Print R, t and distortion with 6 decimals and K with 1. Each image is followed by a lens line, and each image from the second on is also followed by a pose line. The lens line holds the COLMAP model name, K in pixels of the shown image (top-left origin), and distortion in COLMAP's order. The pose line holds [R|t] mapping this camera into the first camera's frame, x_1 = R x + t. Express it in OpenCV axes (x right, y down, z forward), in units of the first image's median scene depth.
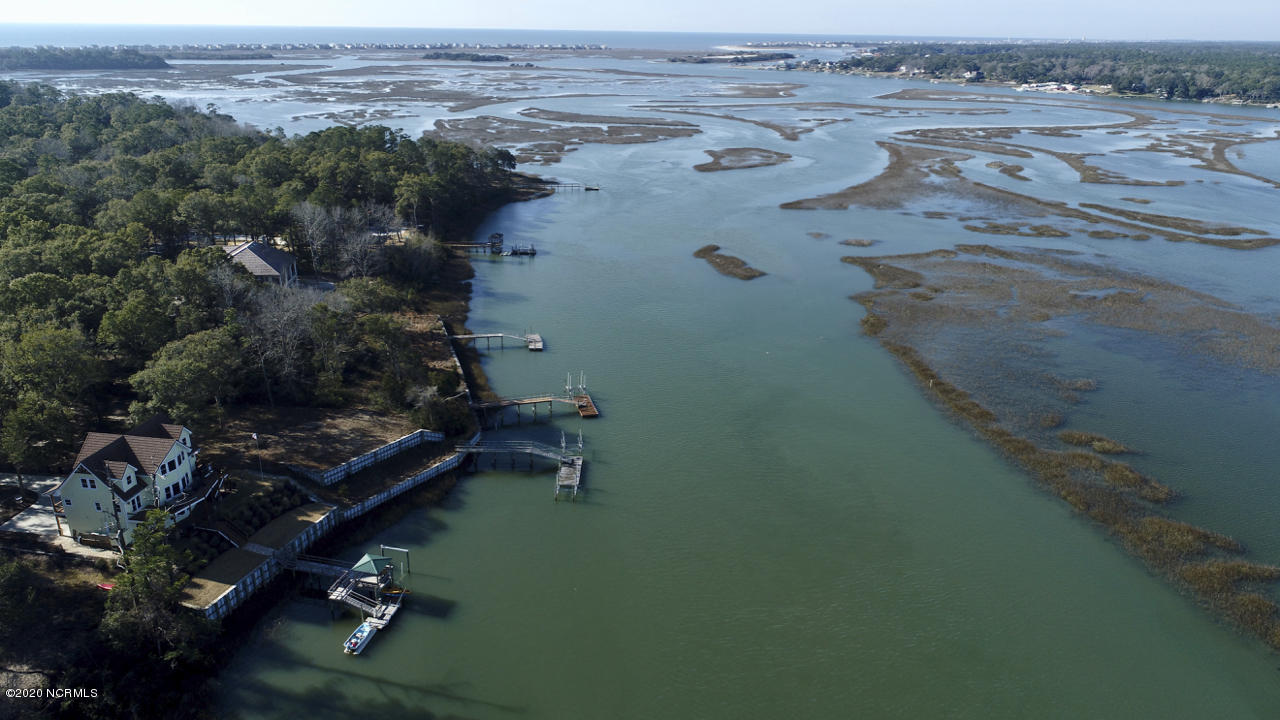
lens RADIAL K [[891.6, 0, 640.0], [0, 891.6, 360.0], [0, 0, 1]] dist [0.003639, 0.000620]
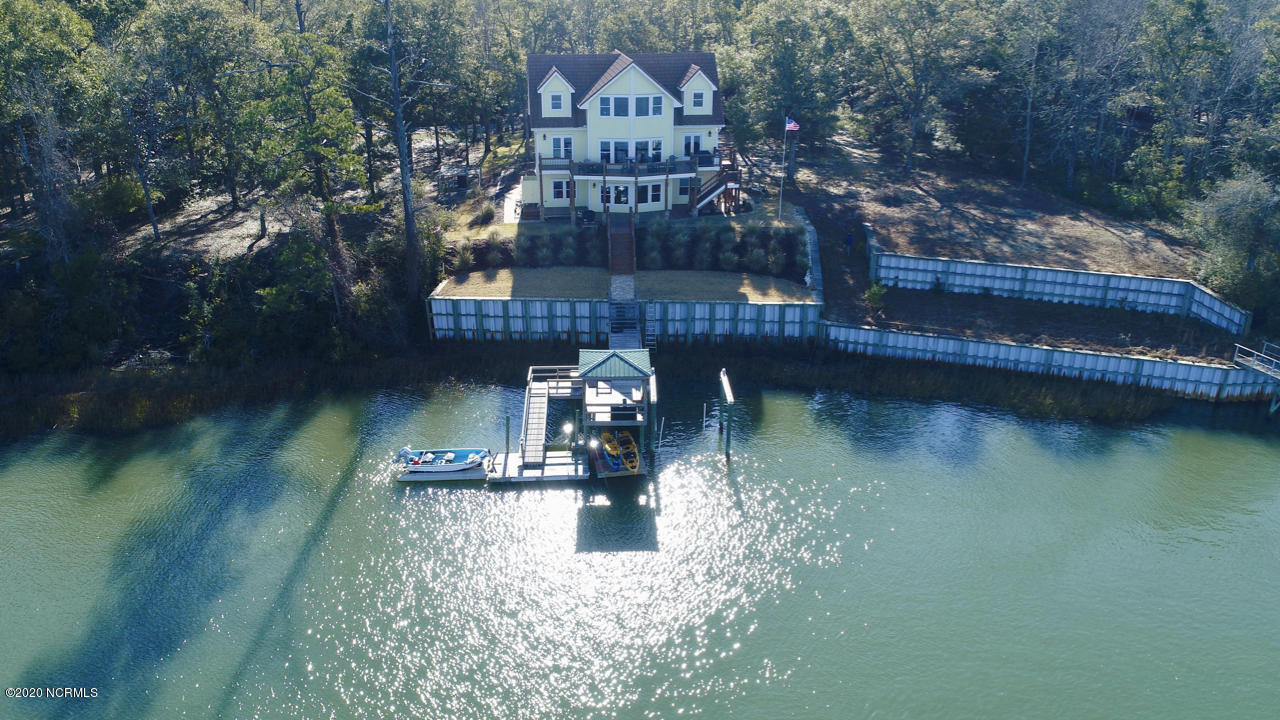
lens RADIAL K [[968.6, 0, 613.1], [0, 968.6, 357.8], [0, 0, 1]] dist [0.000139, -0.001908]
pose [[0.252990, 0.339697, -0.905871, 0.046729], [-0.334762, 0.909228, 0.247464, 0.052999], [0.907706, 0.240645, 0.343743, 0.385500]]
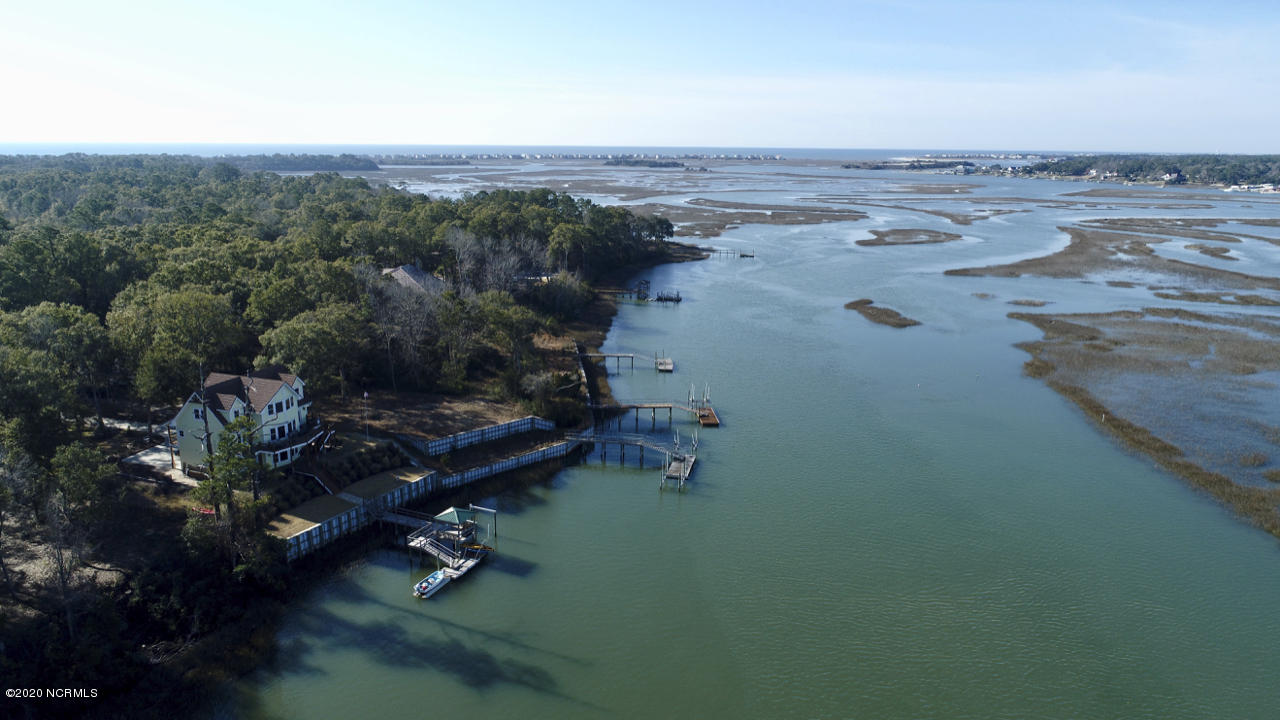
lens RADIAL K [[891.6, 0, 640.0], [0, 891.6, 360.0], [0, 0, 1]] dist [0.003639, 0.000620]
pose [[0.981713, 0.039407, -0.186244, 0.029447], [-0.061721, 0.991379, -0.115577, 0.073796], [0.180084, 0.124958, 0.975682, 0.038223]]
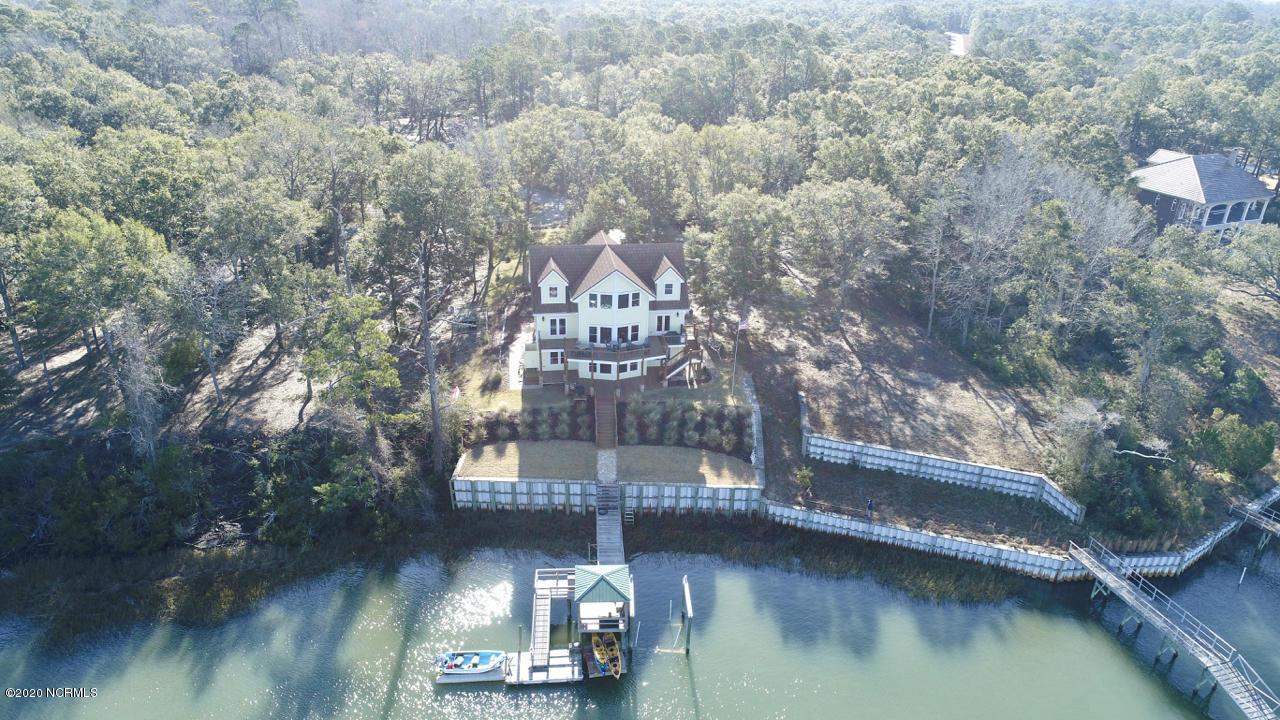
lens RADIAL K [[860.1, 0, 640.0], [0, 860.1, 360.0], [0, 0, 1]] dist [0.001551, -0.001105]
pose [[0.300748, 0.393688, -0.868655, 0.046965], [-0.357258, 0.891008, 0.280128, -0.019985], [0.884261, 0.226086, 0.408617, 0.354842]]
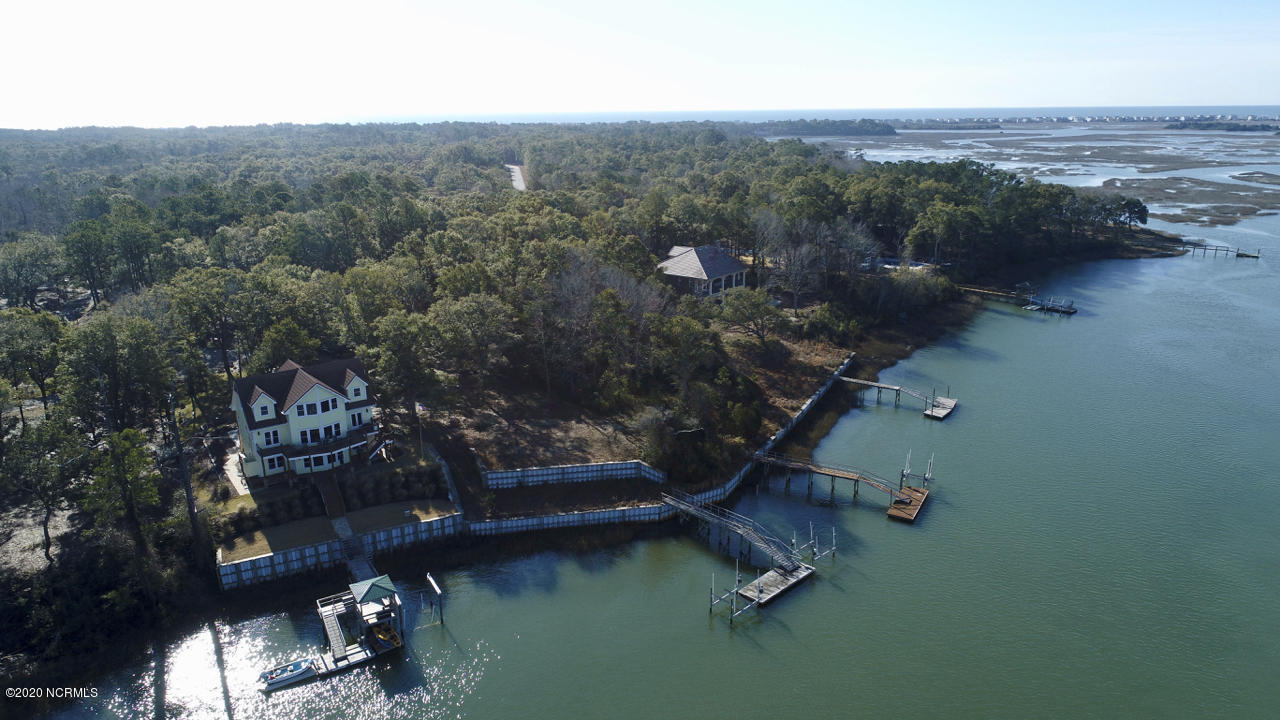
lens RADIAL K [[860.1, 0, 640.0], [0, 860.1, 360.0], [0, 0, 1]] dist [0.001551, -0.001105]
pose [[0.706173, 0.179111, -0.685011, 0.148459], [-0.229614, 0.973120, 0.017735, -0.011673], [0.669774, 0.144764, 0.728317, 0.269666]]
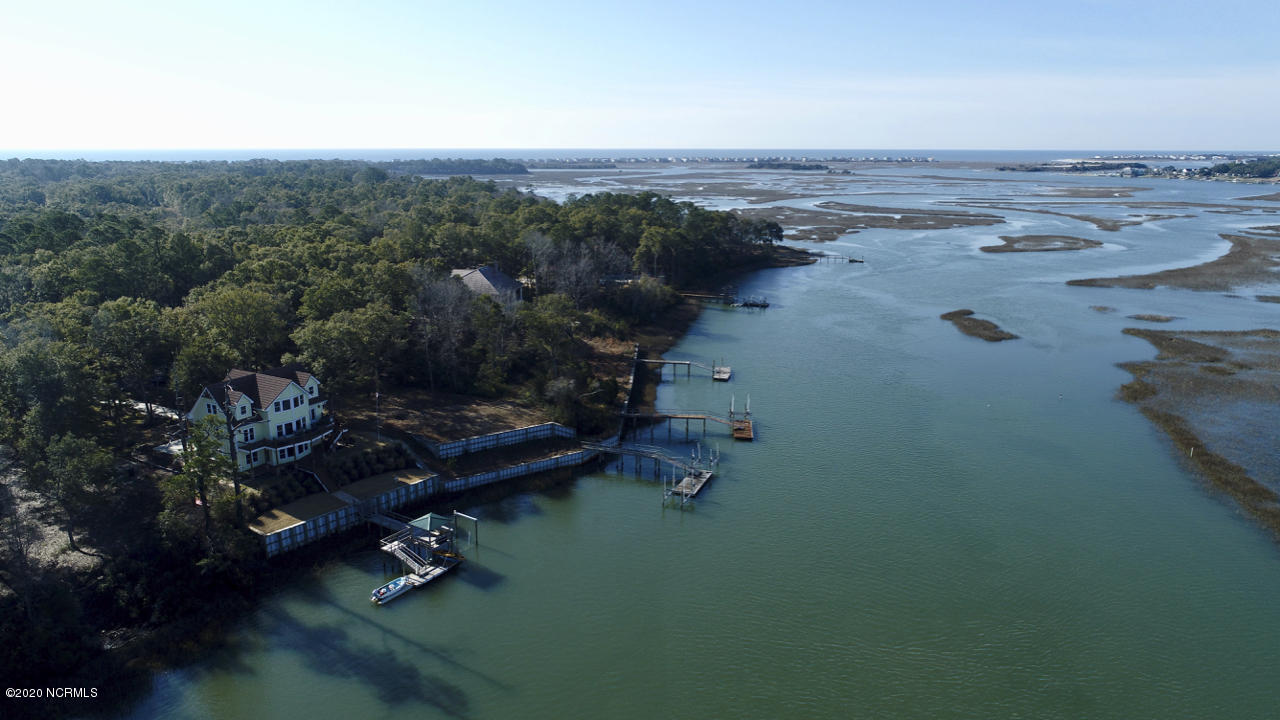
lens RADIAL K [[879.5, 0, 640.0], [0, 879.5, 360.0], [0, 0, 1]] dist [0.001967, 0.002876]
pose [[0.936017, 0.070845, -0.344752, 0.100022], [-0.112235, 0.988474, -0.101595, 0.058602], [0.333581, 0.133788, 0.933180, 0.081026]]
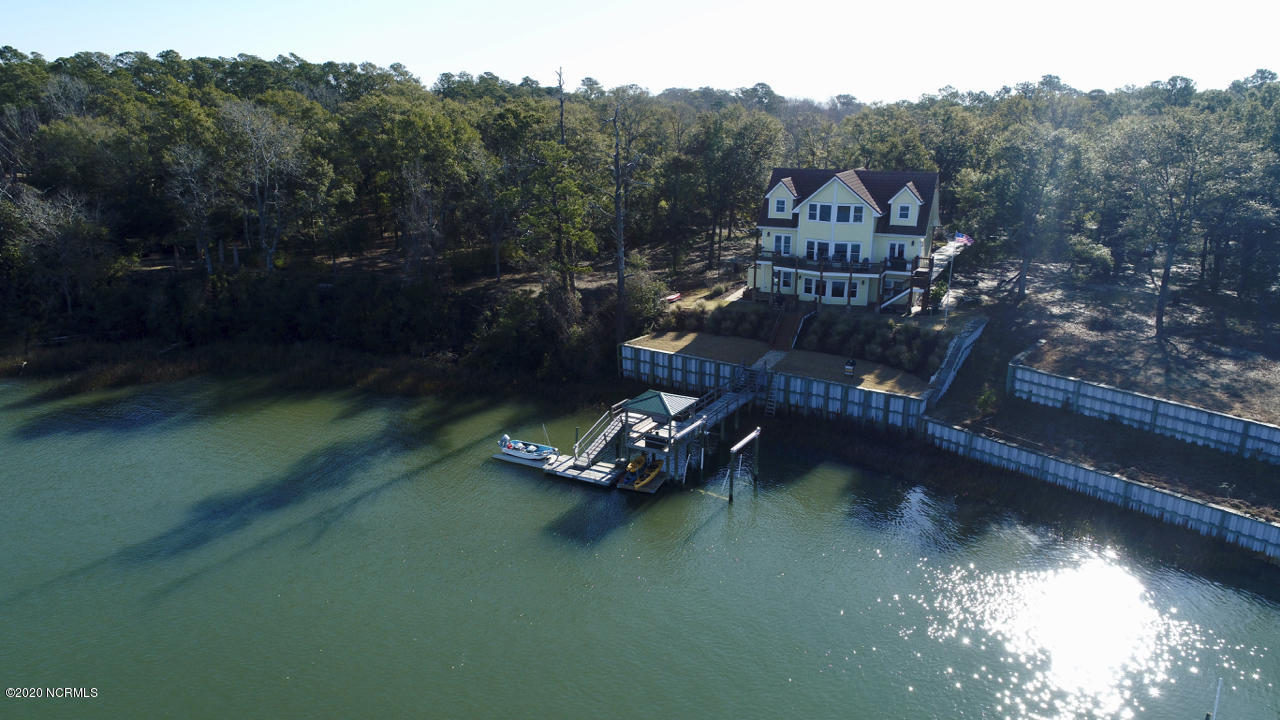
lens RADIAL K [[860.1, 0, 640.0], [0, 860.1, 360.0], [0, 0, 1]] dist [0.001551, -0.001105]
pose [[-0.276692, 0.250212, -0.927812, 0.069416], [-0.347352, 0.874184, 0.339337, 0.020355], [0.895984, 0.416170, -0.154968, 0.481295]]
